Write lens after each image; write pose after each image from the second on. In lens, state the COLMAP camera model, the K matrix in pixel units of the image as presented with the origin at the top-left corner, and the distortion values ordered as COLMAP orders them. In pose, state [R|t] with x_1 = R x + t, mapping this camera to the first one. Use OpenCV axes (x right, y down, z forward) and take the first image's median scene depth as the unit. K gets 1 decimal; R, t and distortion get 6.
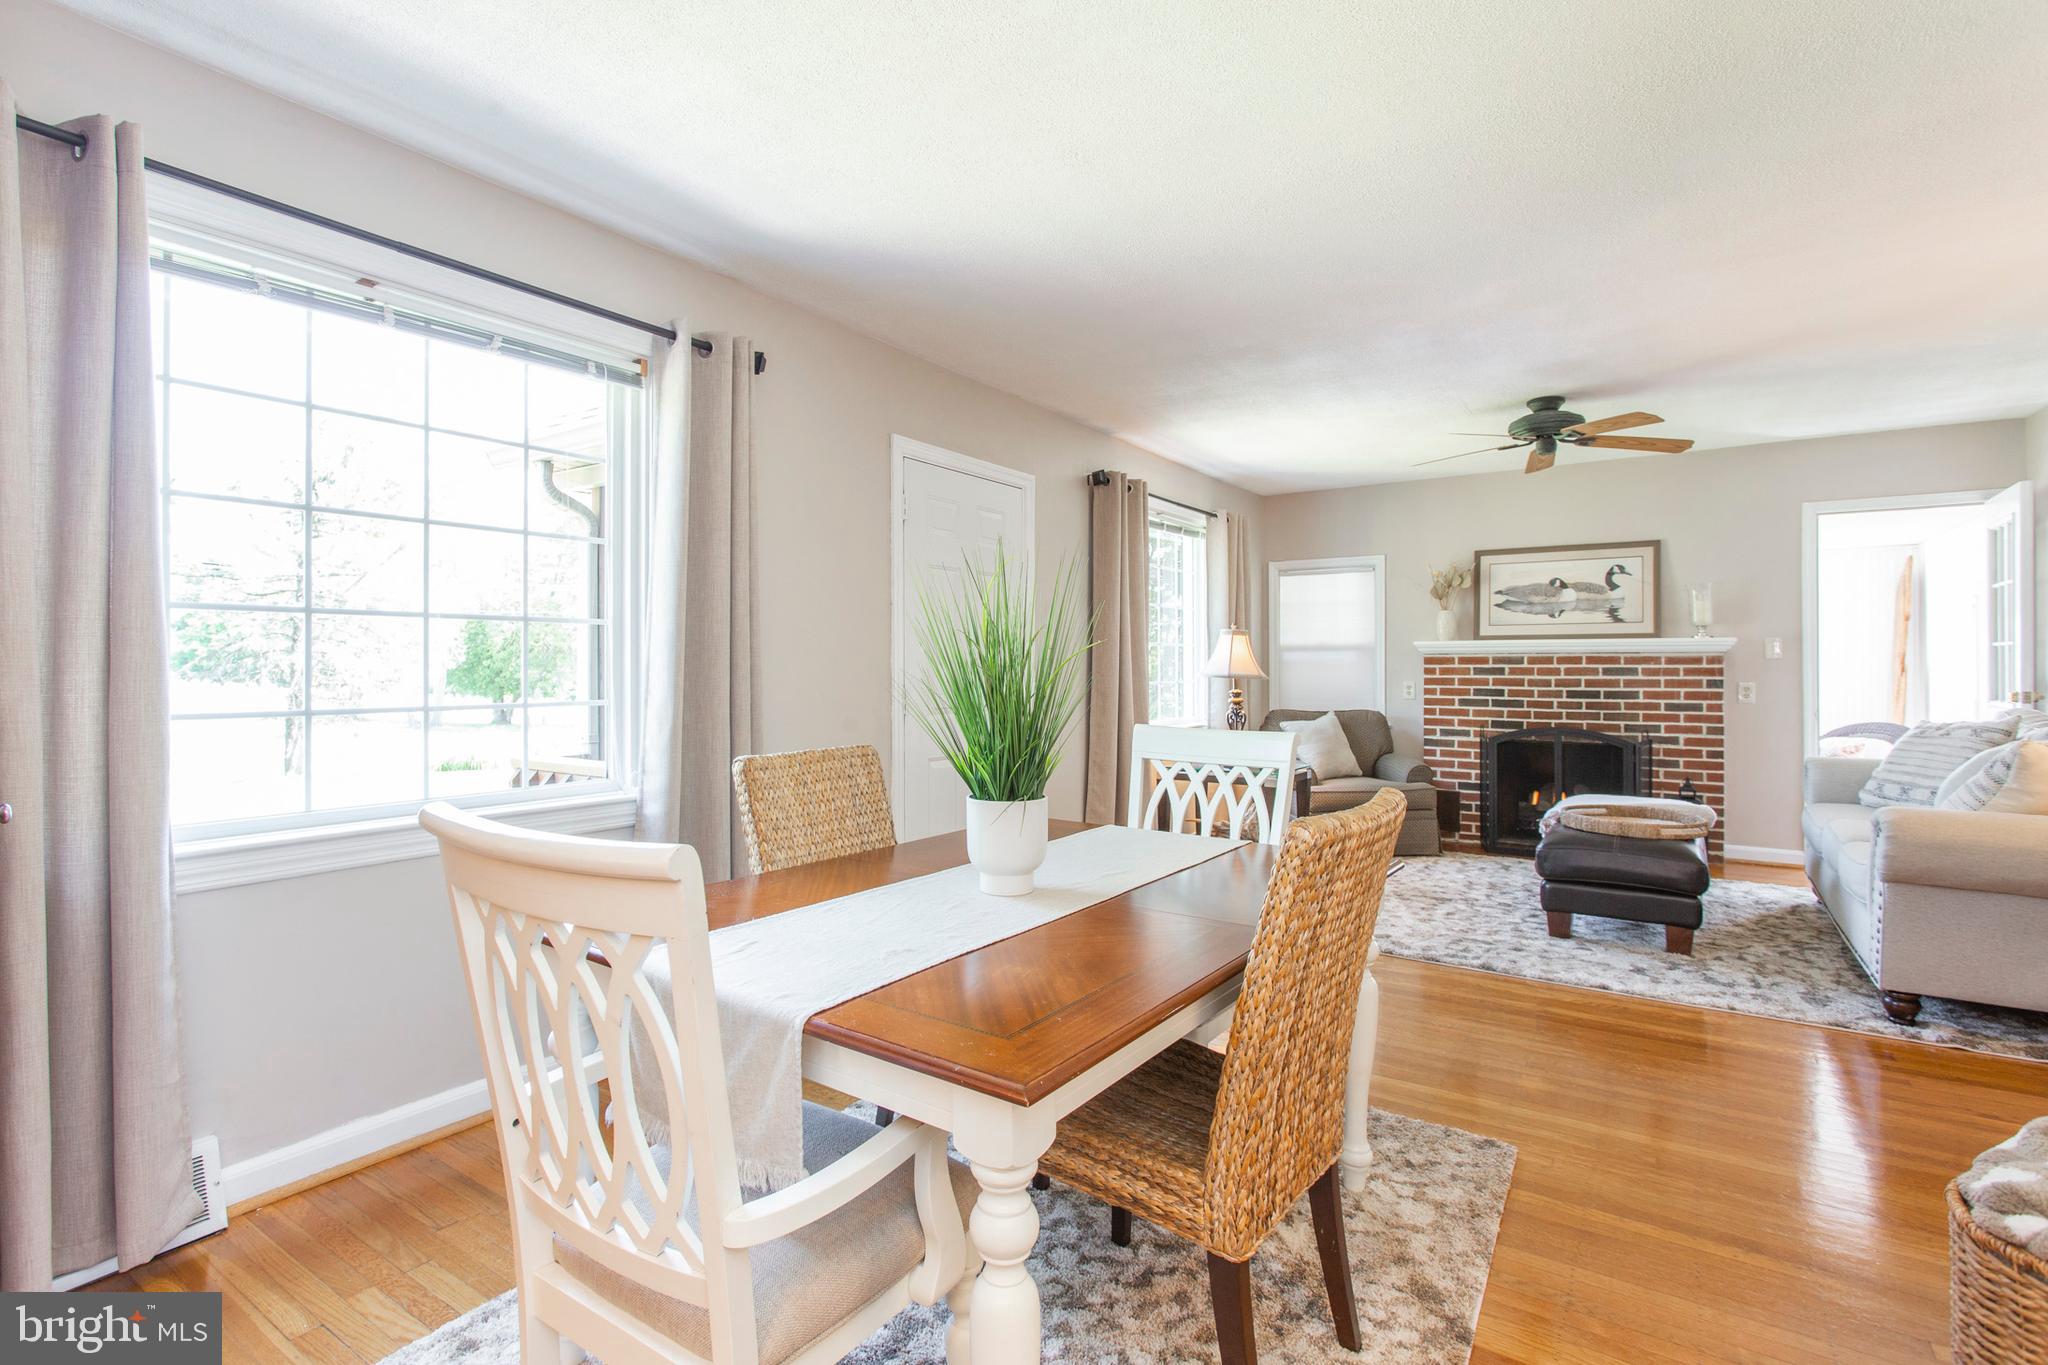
lens RADIAL K [[977.6, 0, 1030.7], [0, 977.6, 664.3], [0, 0, 1]] dist [0.000357, 0.000326]
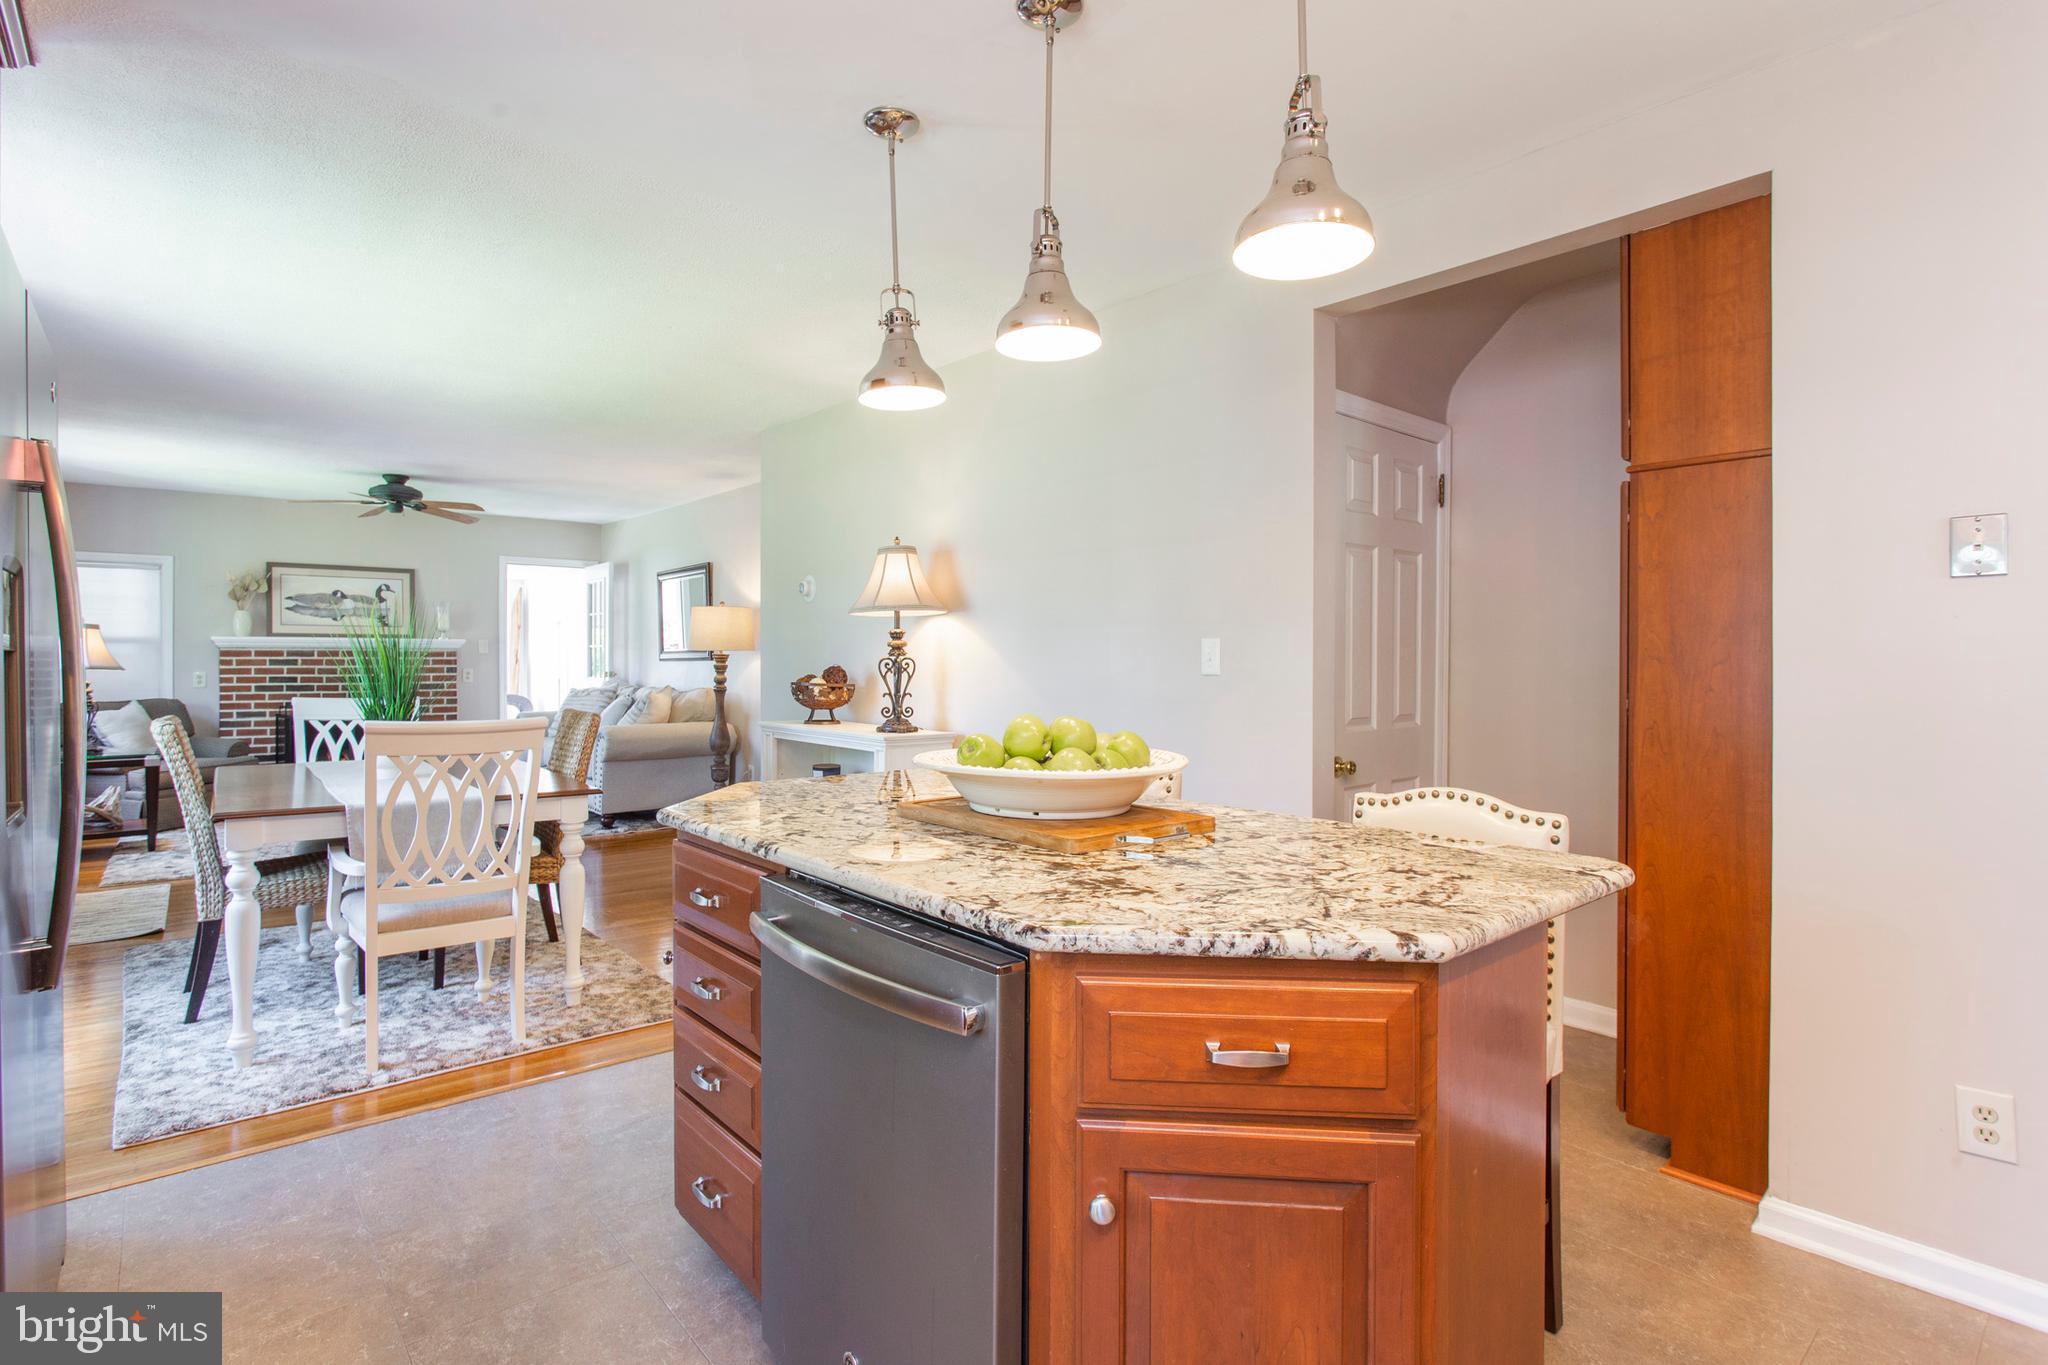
lens RADIAL K [[977.6, 0, 1030.7], [0, 977.6, 664.3], [0, 0, 1]] dist [0.000357, 0.000326]
pose [[0.247325, -0.006509, 0.968911, -0.492849], [-0.002705, 0.999969, 0.007408, -0.002032], [-0.968929, -0.004454, 0.247300, -0.211450]]
